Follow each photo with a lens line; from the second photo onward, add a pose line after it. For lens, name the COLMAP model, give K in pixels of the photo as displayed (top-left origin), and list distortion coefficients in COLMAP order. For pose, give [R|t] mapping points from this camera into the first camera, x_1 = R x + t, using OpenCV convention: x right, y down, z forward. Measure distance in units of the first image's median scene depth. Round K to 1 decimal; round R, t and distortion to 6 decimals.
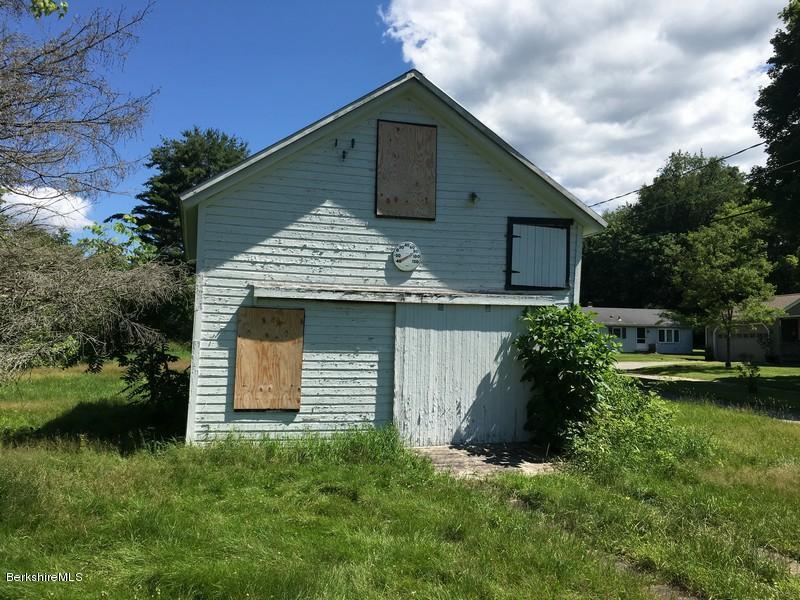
lens RADIAL K [[673.0, 0, 397.7], [0, 673.0, 301.7], [0, 0, 1]] dist [0.038400, -0.036237]
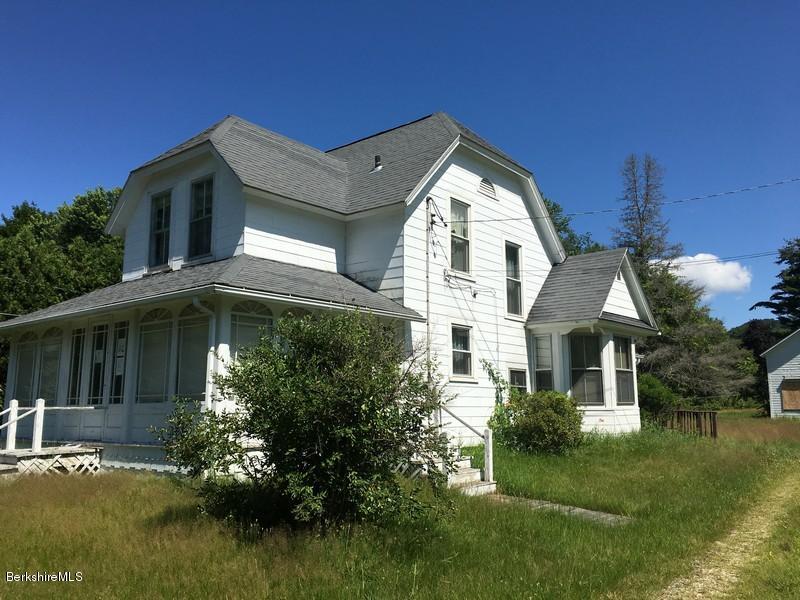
lens RADIAL K [[673.0, 0, 398.0], [0, 673.0, 300.0], [0, 0, 1]] dist [0.038400, -0.036237]
pose [[0.616293, -0.139063, -0.775141, 1.343930], [0.067495, 0.989991, -0.123945, -0.111647], [0.784619, 0.024068, 0.619511, -2.817600]]
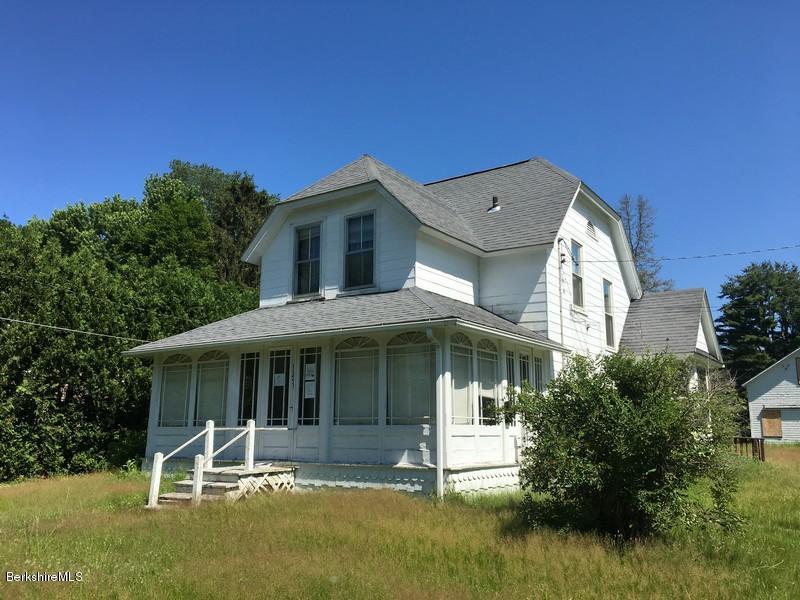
lens RADIAL K [[673.0, 0, 401.6], [0, 673.0, 298.9], [0, 0, 1]] dist [0.038400, -0.036237]
pose [[0.694087, -0.148822, -0.704340, 1.152868], [0.056003, 0.986596, -0.153272, -0.139474], [0.717709, 0.066939, 0.693118, -3.190563]]
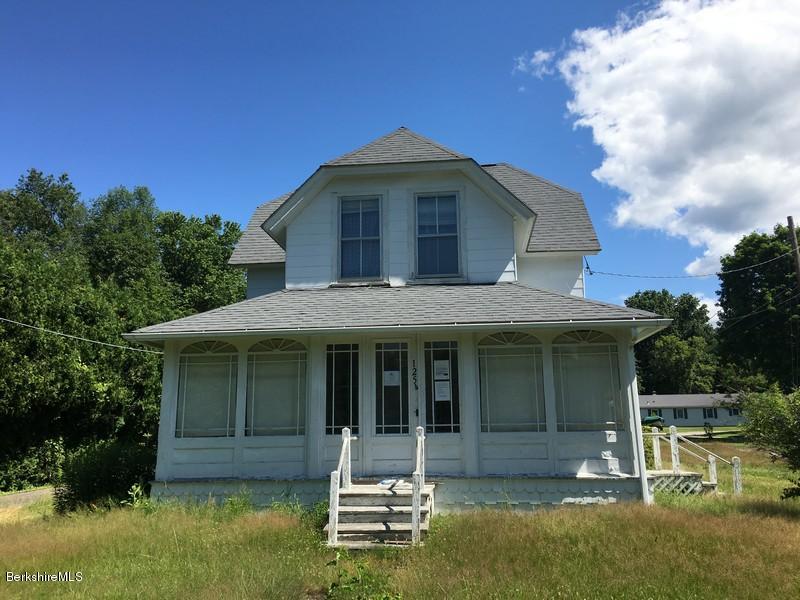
lens RADIAL K [[673.0, 0, 400.5], [0, 673.0, 306.2], [0, 0, 1]] dist [0.038400, -0.036237]
pose [[0.948476, -0.084003, -0.305510, 0.455198], [0.045671, 0.990392, -0.130529, -0.168897], [0.313539, 0.109851, 0.943200, -3.445941]]
